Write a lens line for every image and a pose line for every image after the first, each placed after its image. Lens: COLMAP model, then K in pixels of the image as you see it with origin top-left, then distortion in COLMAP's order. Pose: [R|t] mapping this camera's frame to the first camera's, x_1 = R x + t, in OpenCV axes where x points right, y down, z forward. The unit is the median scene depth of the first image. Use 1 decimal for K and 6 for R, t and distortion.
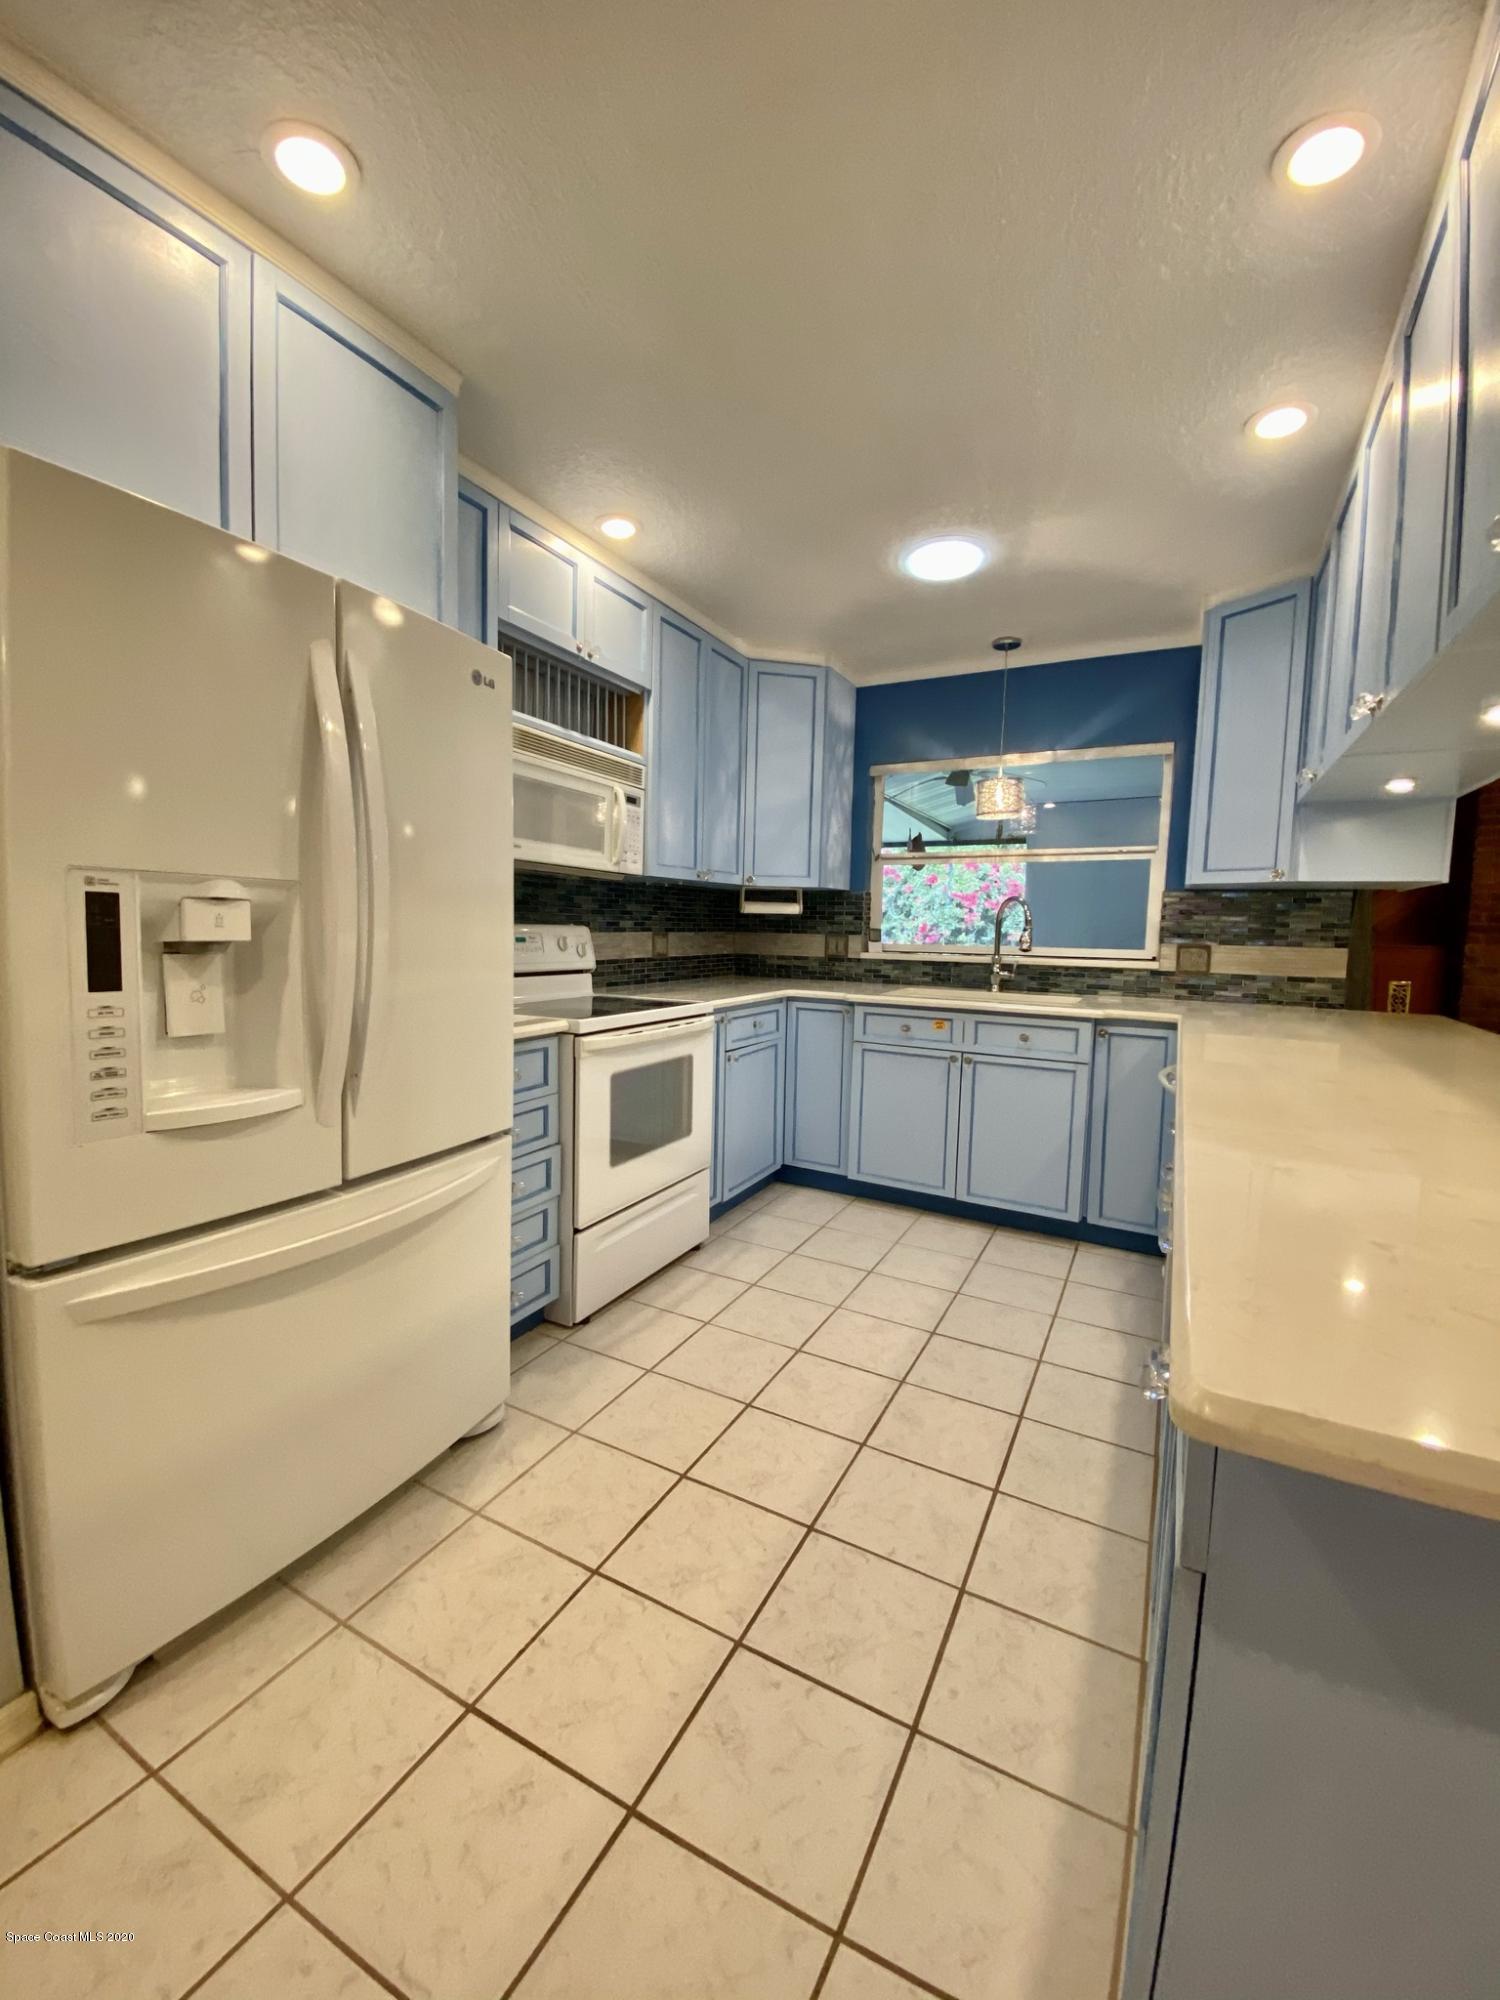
lens RADIAL K [[813.5, 0, 738.4], [0, 813.5, 993.4], [0, 0, 1]] dist [-0.006612, -0.007609]
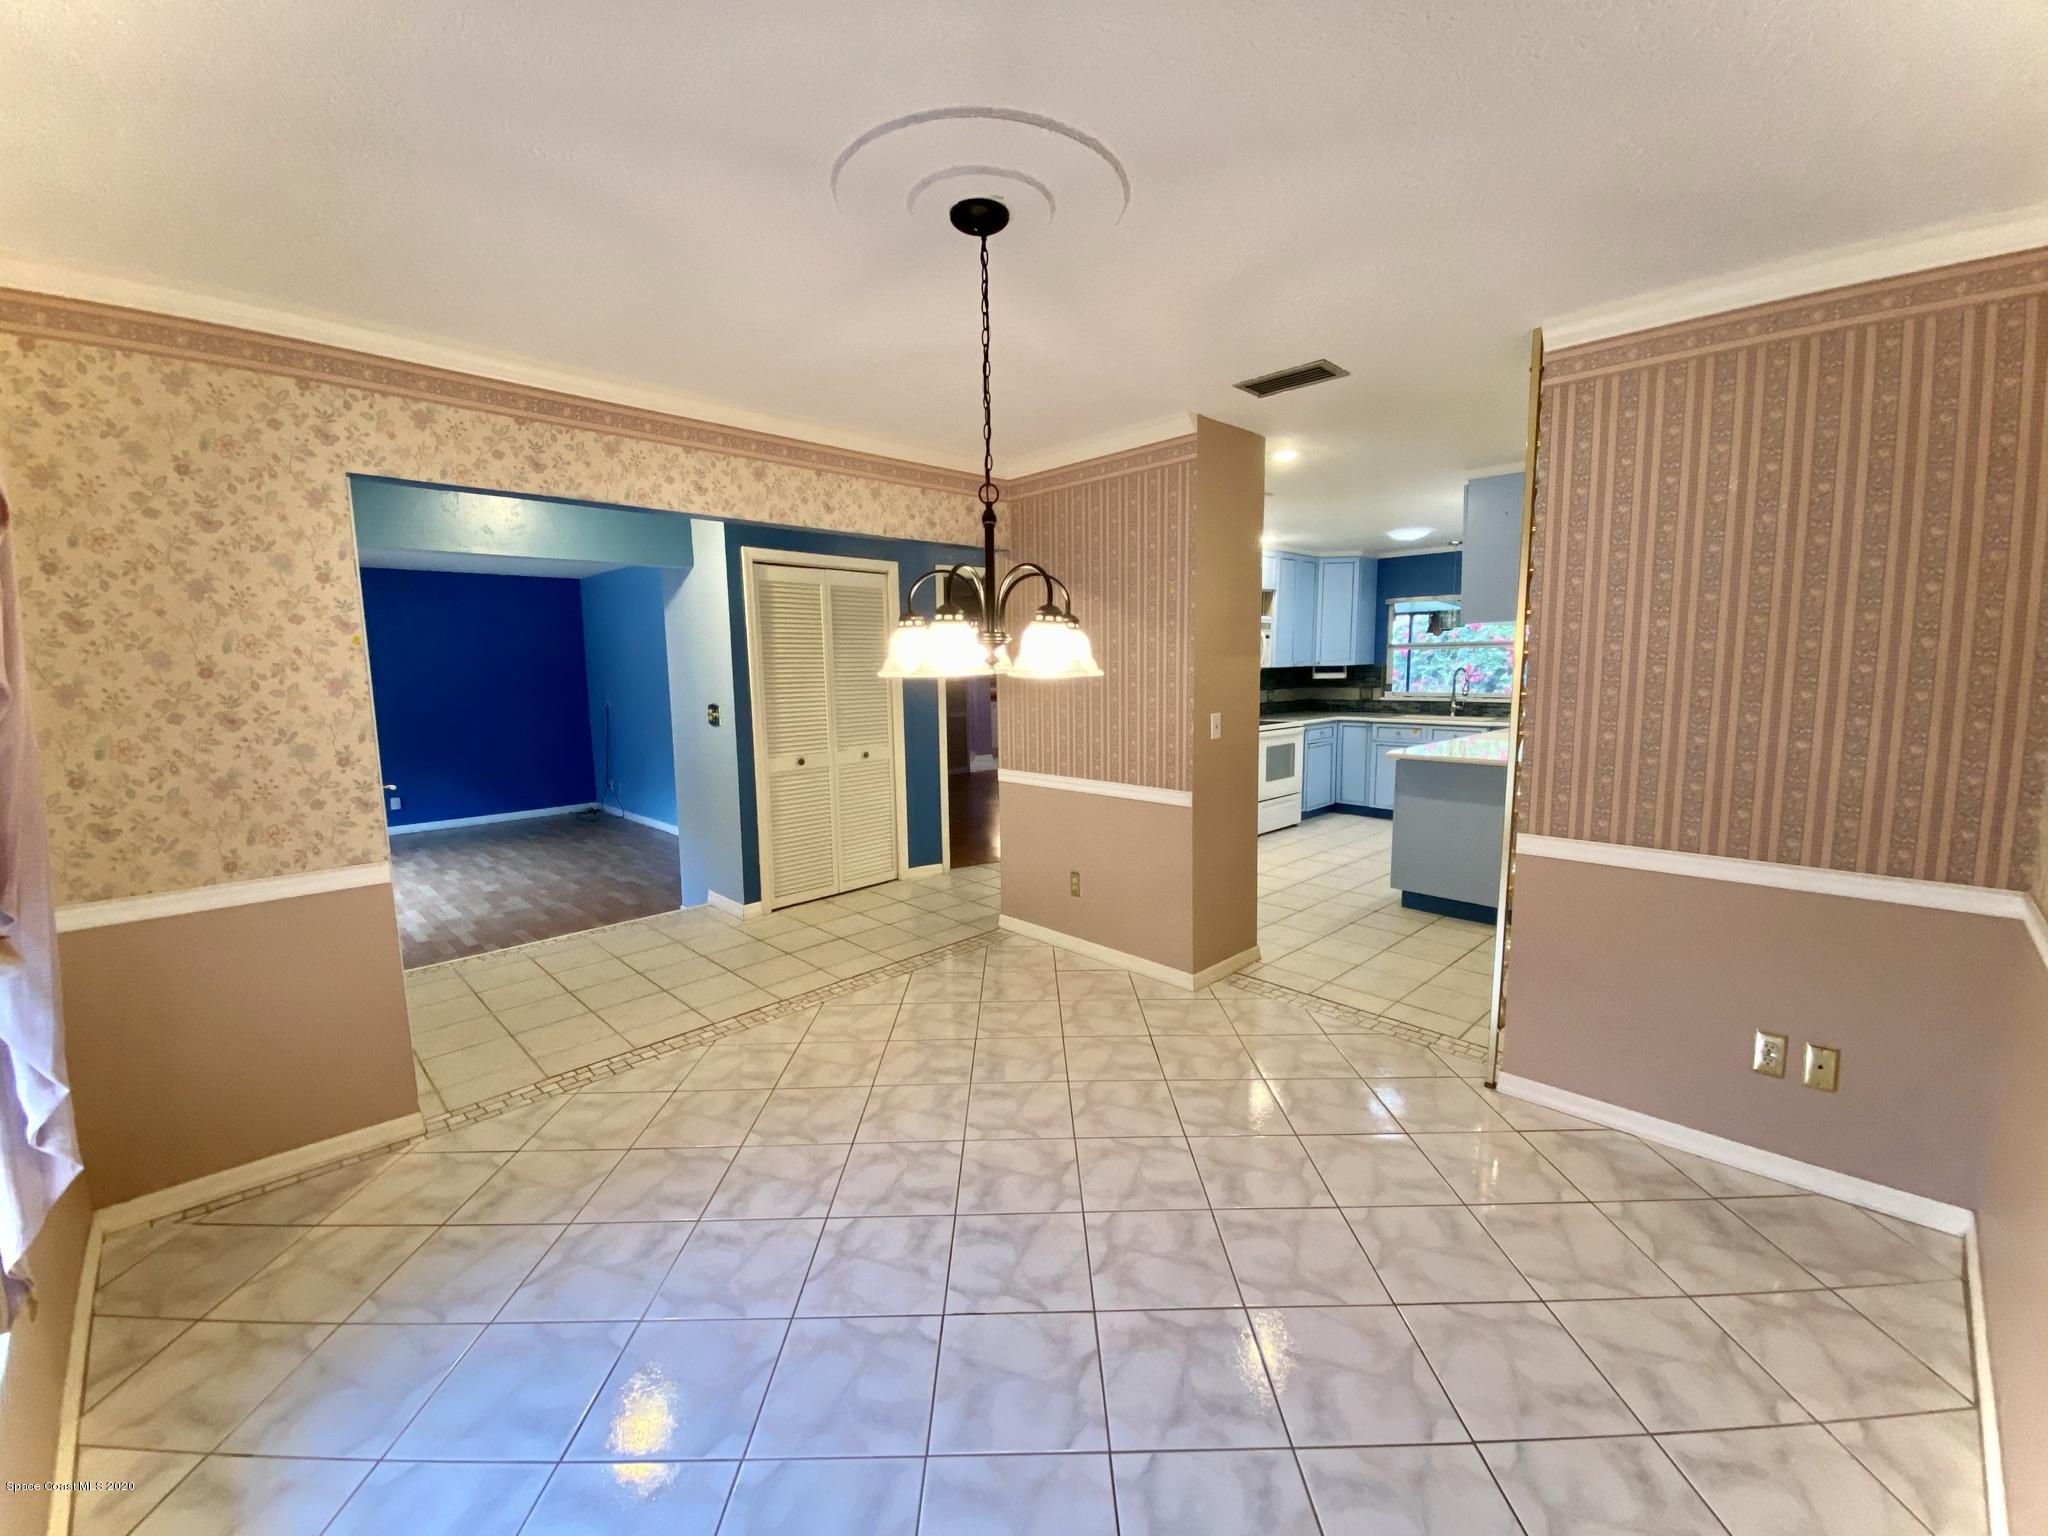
lens RADIAL K [[833.0, 0, 989.8], [0, 833.0, 756.6], [0, 0, 1]] dist [-0.006612, -0.007609]
pose [[0.942715, 0.001129, -0.333597, -0.086307], [0.007365, 0.999680, 0.024198, 0.049494], [0.333517, -0.025268, 0.942405, -1.602094]]
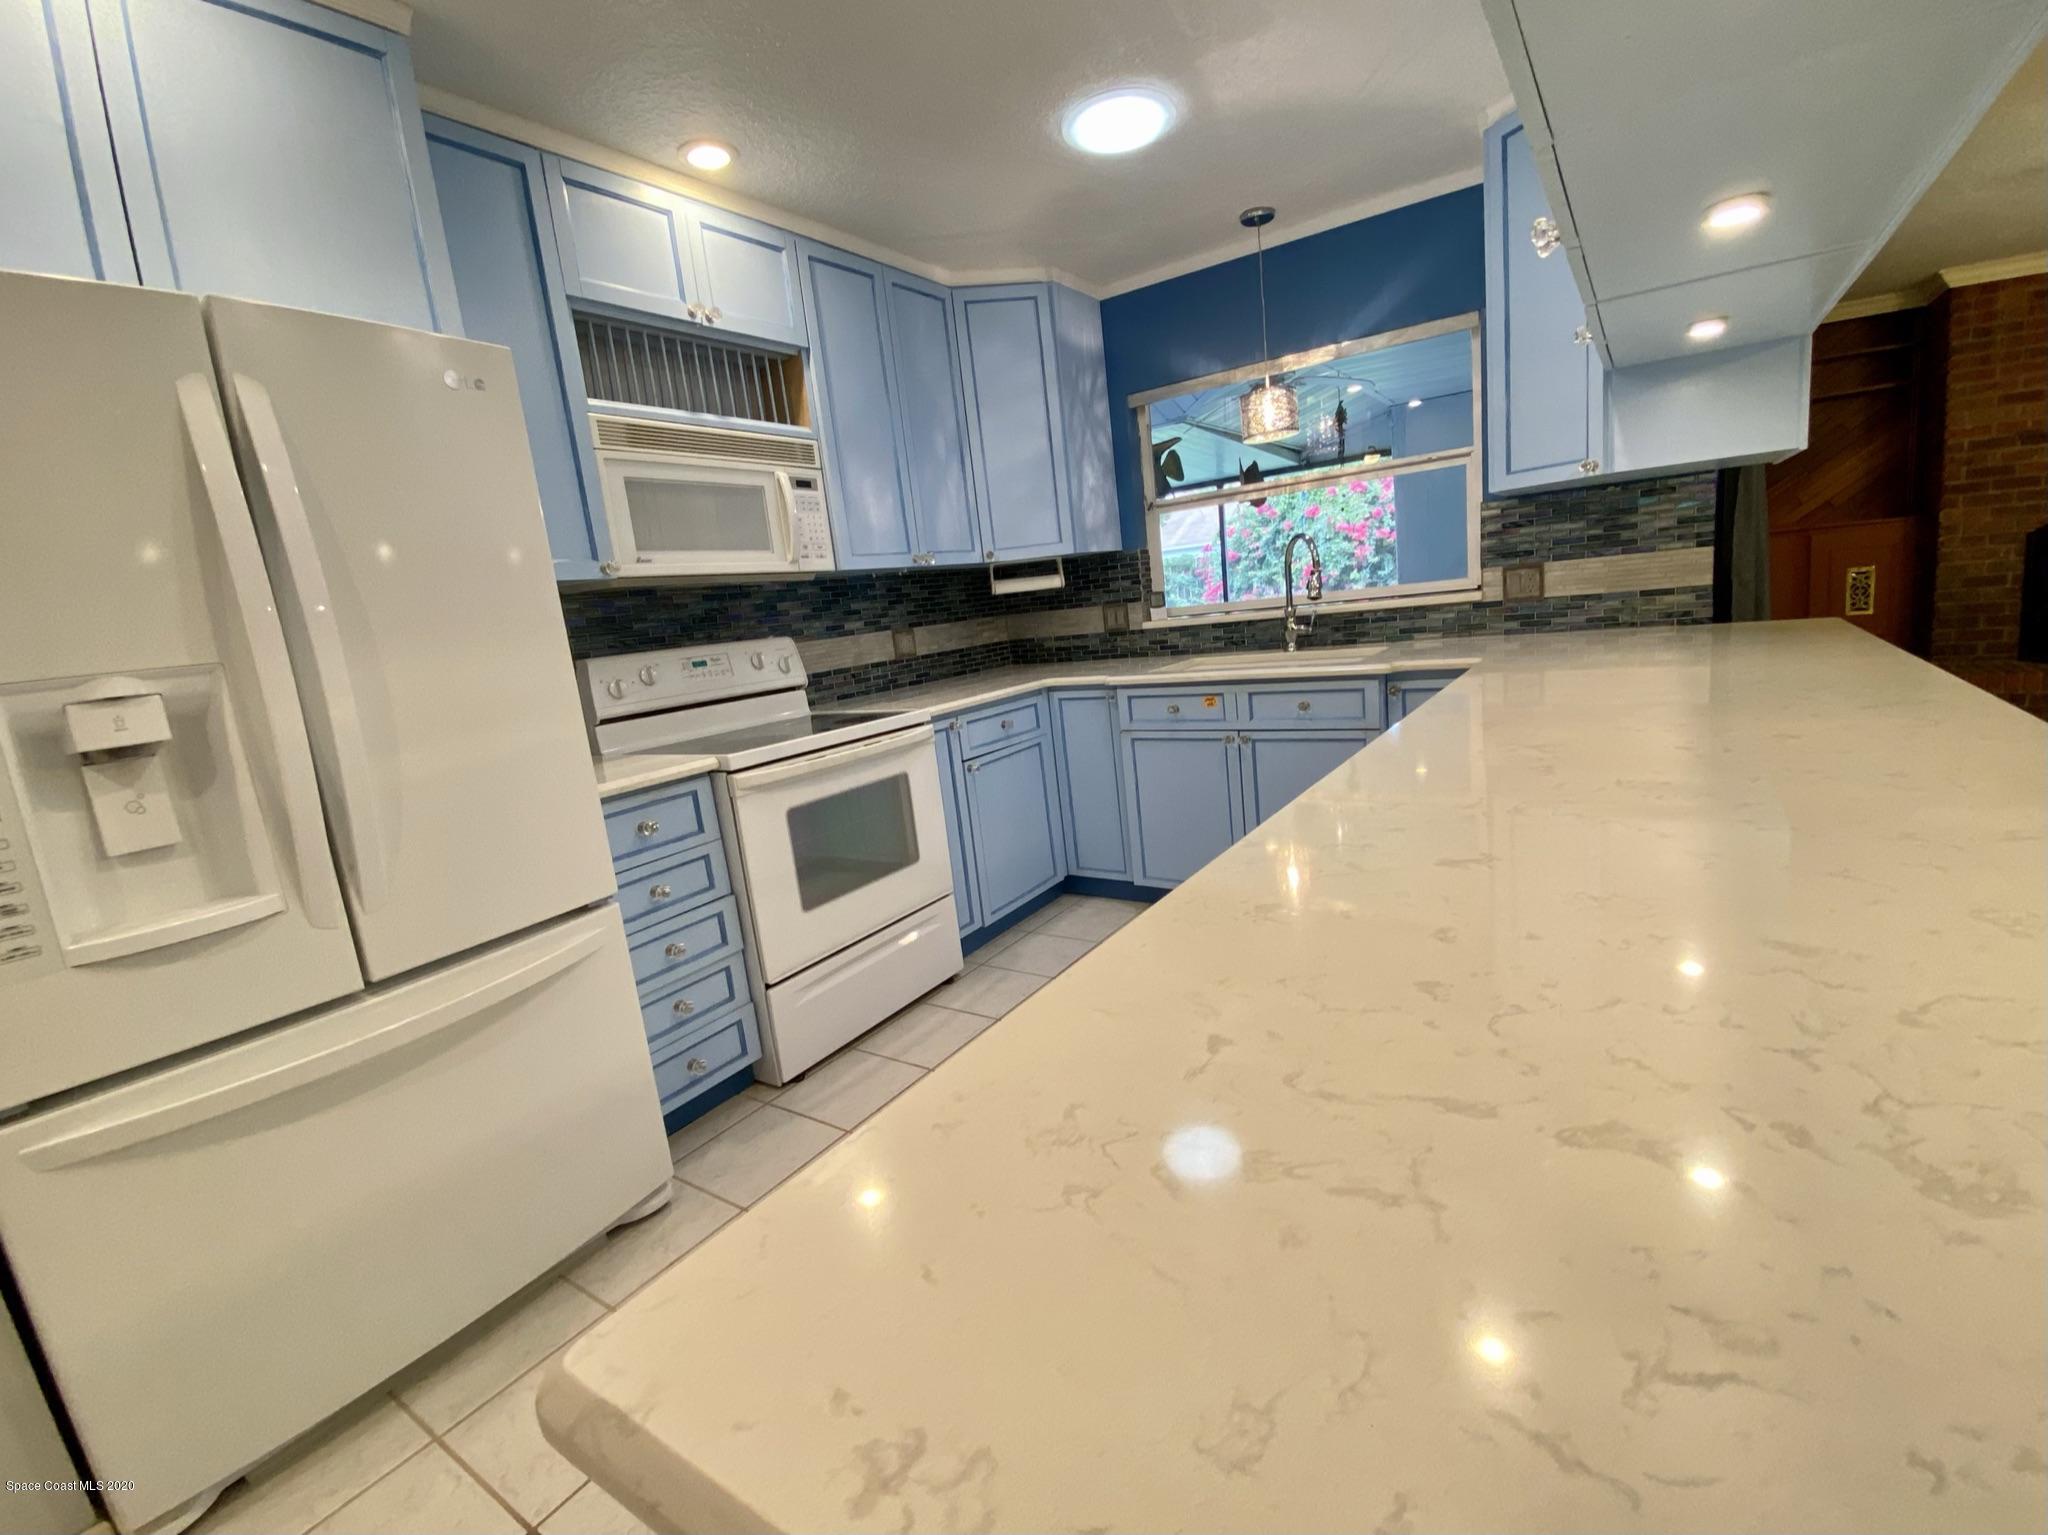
lens RADIAL K [[896.9, 0, 1064.9], [0, 896.9, 764.1], [0, 0, 1]] dist [-0.005642, -0.007928]
pose [[0.988978, -0.110399, -0.098664, 0.204317], [0.120111, 0.987850, 0.098615, -0.007348], [0.086578, -0.109379, 0.990222, 0.058028]]
